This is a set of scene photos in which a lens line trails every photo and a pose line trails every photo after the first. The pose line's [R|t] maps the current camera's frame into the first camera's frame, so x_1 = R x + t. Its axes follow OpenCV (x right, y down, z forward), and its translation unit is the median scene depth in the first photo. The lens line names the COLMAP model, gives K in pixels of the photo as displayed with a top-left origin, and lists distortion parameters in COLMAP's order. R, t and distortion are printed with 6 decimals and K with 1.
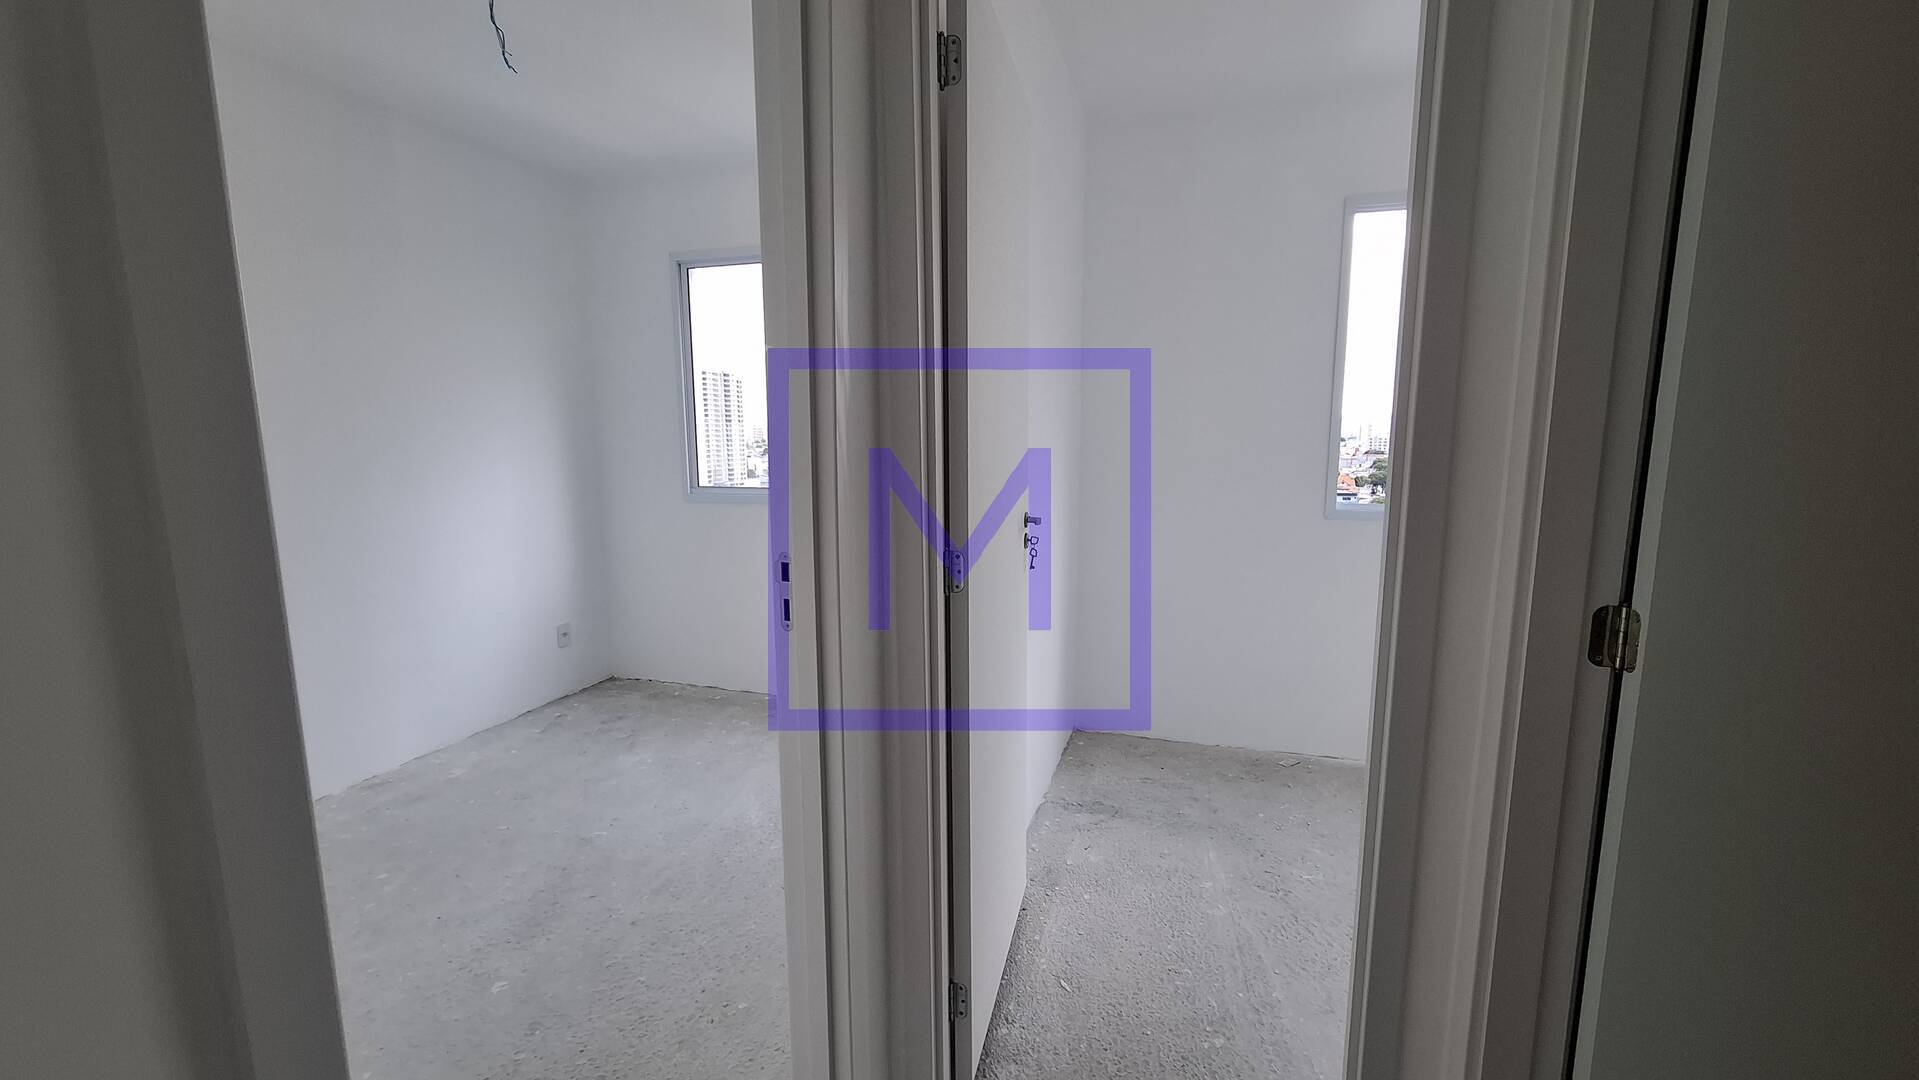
lens RADIAL K [[770.0, 0, 970.2], [0, 770.0, 539.2], [0, 0, 1]] dist [0.001173, 0.000187]
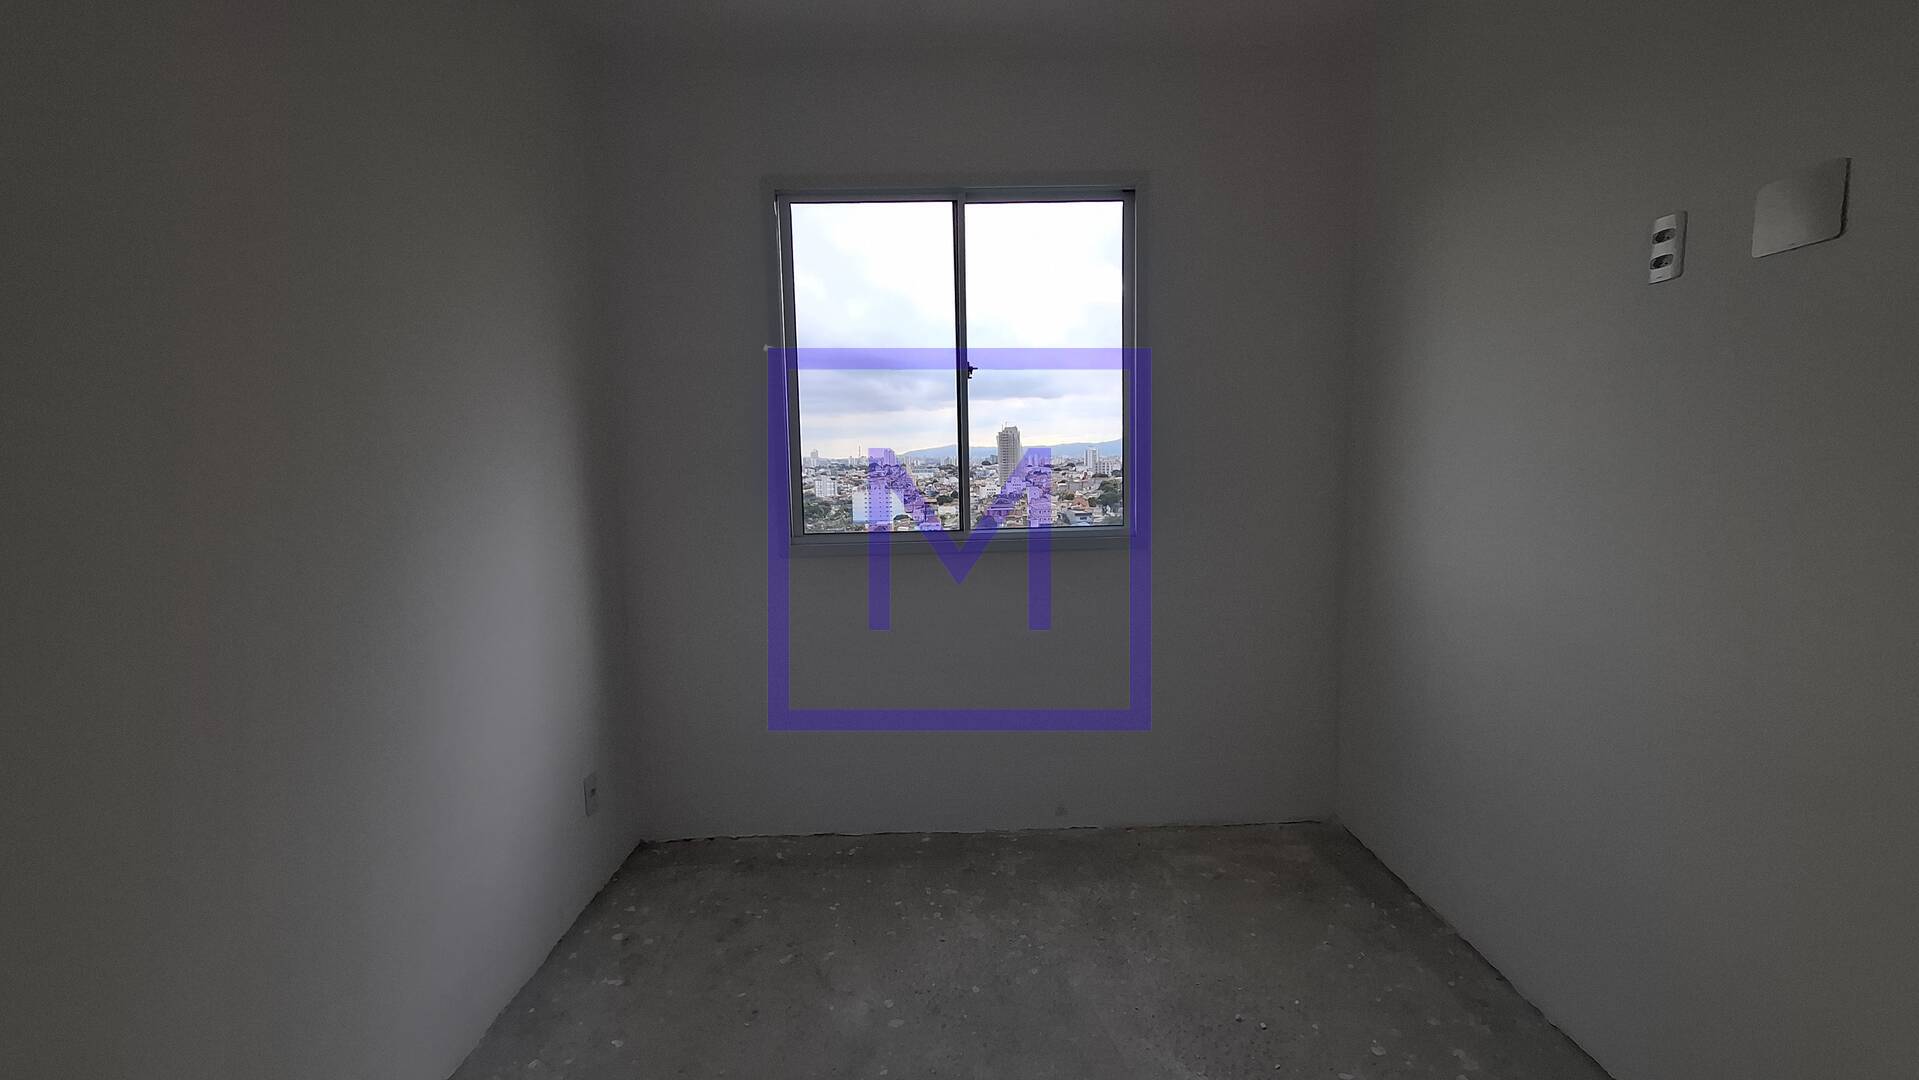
lens RADIAL K [[759.8, 0, 959.5], [0, 759.8, 540.0], [0, 0, 1]] dist [-0.012539, -0.000047]
pose [[0.947142, -0.052595, 0.316474, -0.481538], [0.064734, 0.997511, -0.027961, -0.040255], [-0.314216, 0.046970, 0.948189, 0.385205]]
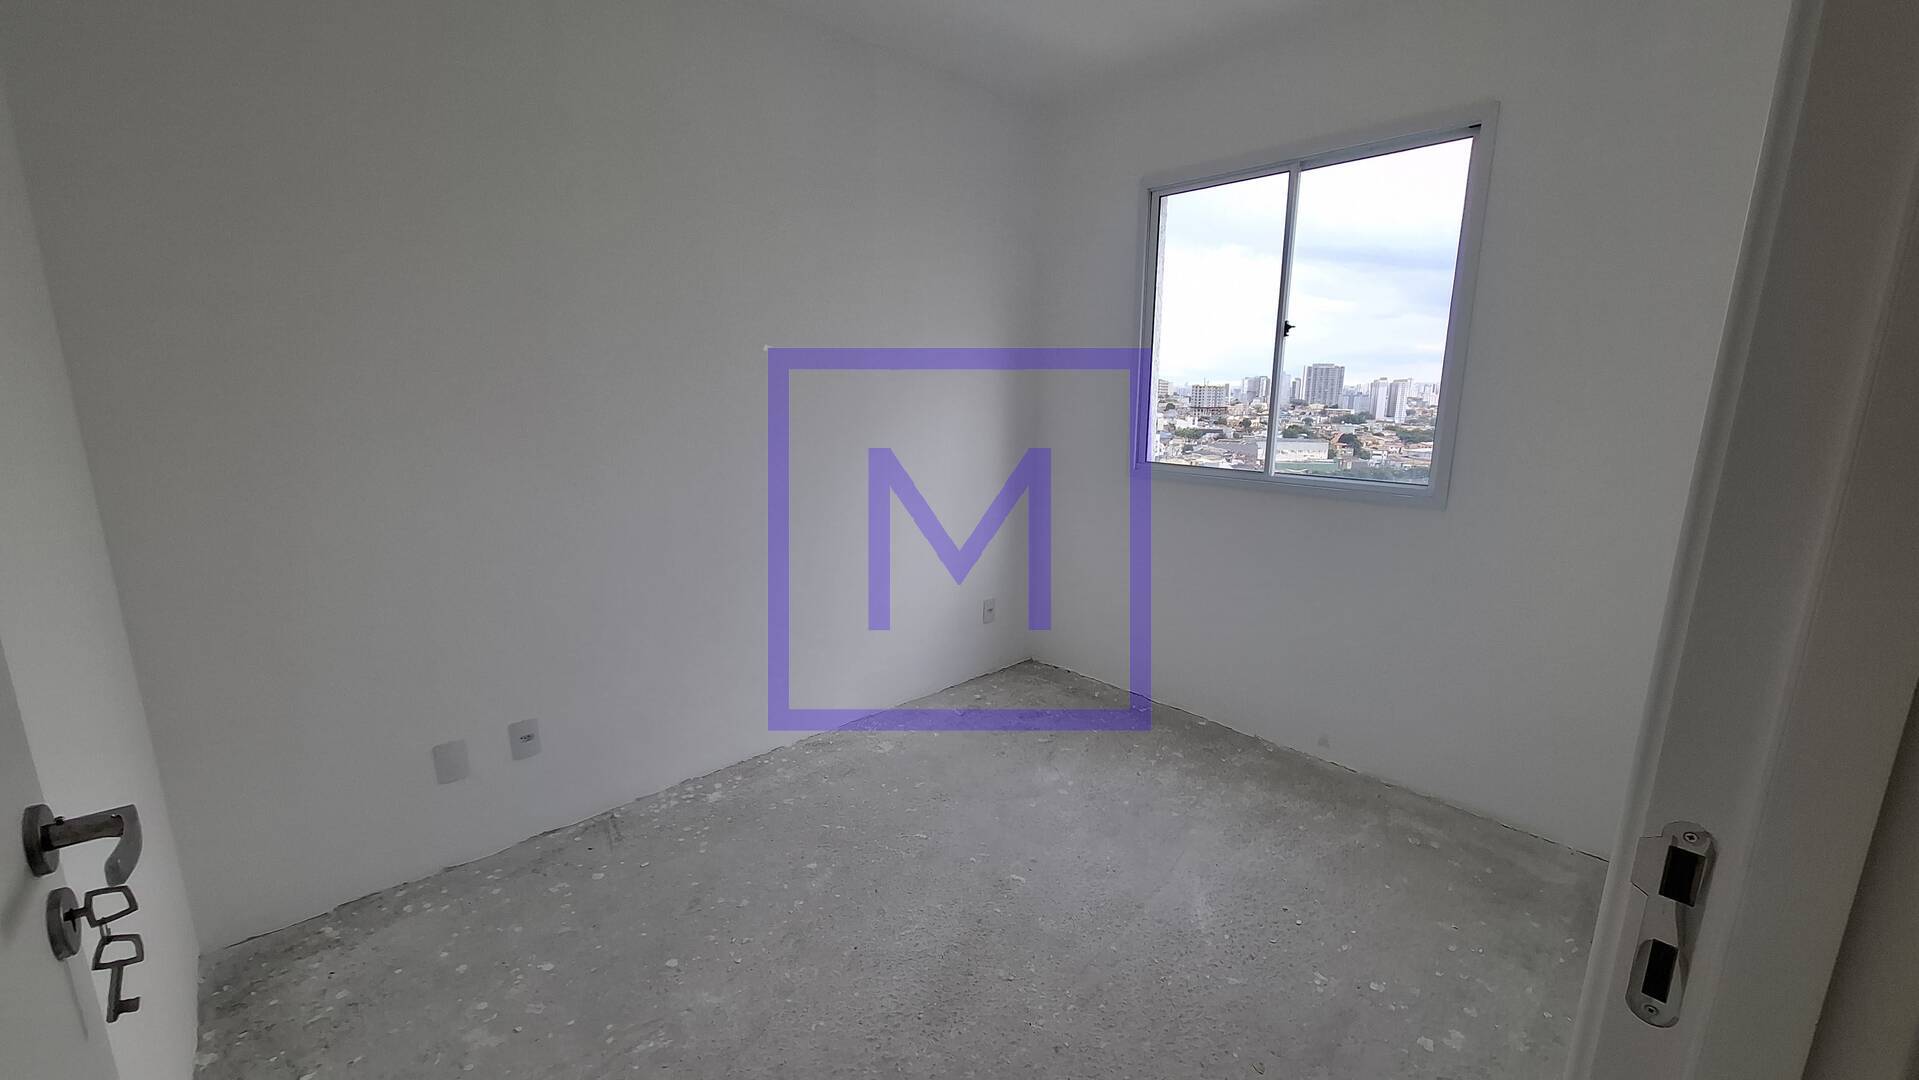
lens RADIAL K [[763.6, 0, 970.5], [0, 763.6, 544.1], [0, 0, 1]] dist [-0.002013, -0.000030]
pose [[0.874847, 0.107372, -0.472349, -0.126779], [-0.076992, 0.993550, 0.083250, -0.036710], [0.478241, -0.036464, 0.877471, 0.189206]]
